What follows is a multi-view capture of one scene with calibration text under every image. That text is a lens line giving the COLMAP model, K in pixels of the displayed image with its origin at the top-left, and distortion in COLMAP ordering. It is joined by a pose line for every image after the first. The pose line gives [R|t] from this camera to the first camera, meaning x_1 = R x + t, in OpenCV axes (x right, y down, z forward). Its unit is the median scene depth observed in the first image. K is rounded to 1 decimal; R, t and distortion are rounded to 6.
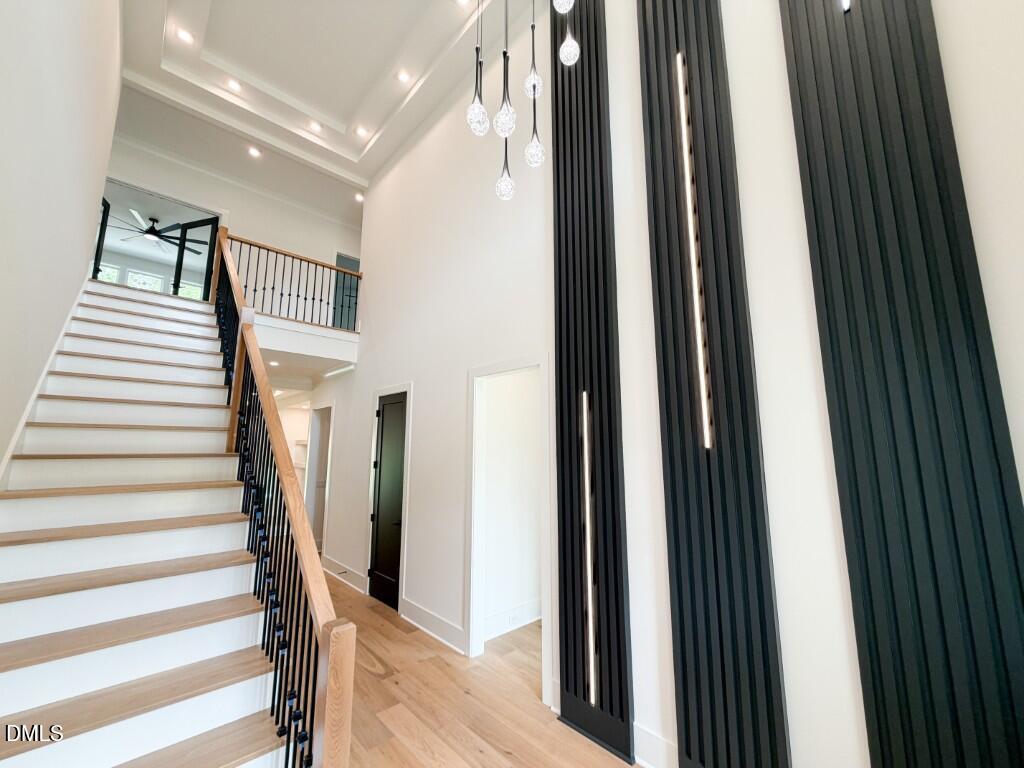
lens RADIAL K [[407.8, 0, 512.5], [0, 407.8, 382.4], [0, 0, 1]] dist [-0.000717, -0.000514]
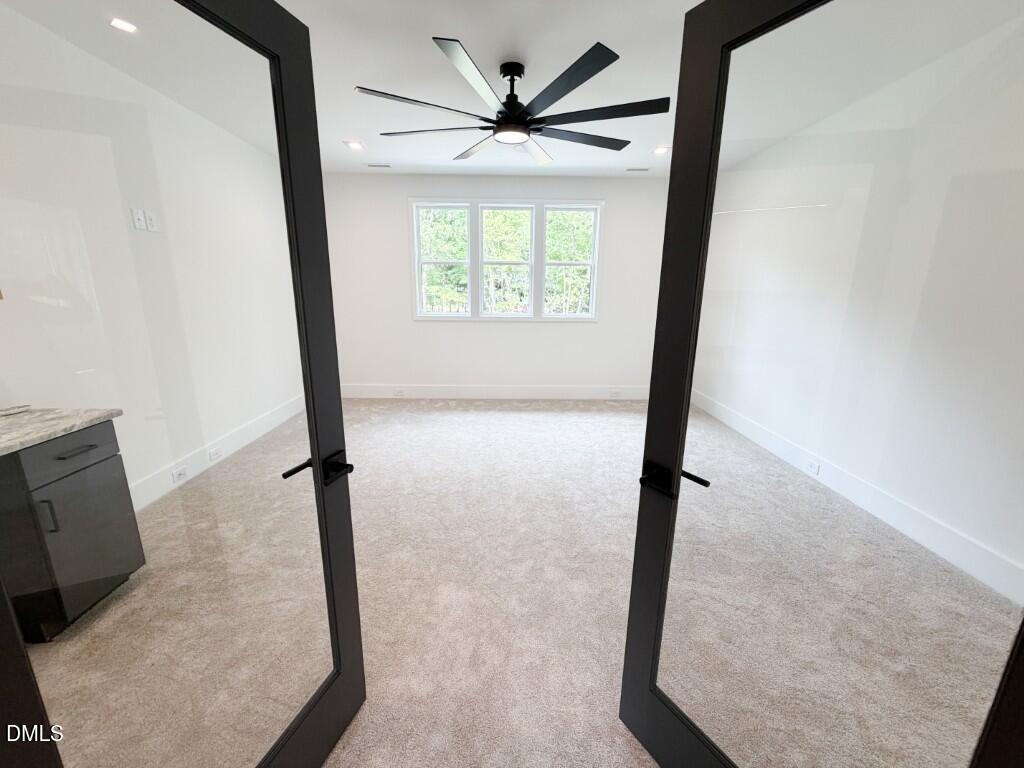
lens RADIAL K [[407.8, 0, 510.3], [0, 407.8, 387.4], [0, 0, 1]] dist [-0.000717, -0.000514]
pose [[0.738266, 0.150718, -0.657455, -0.657397], [0.104388, 0.937442, 0.332122, -0.282914], [0.666383, -0.313825, 0.676349, 0.733149]]
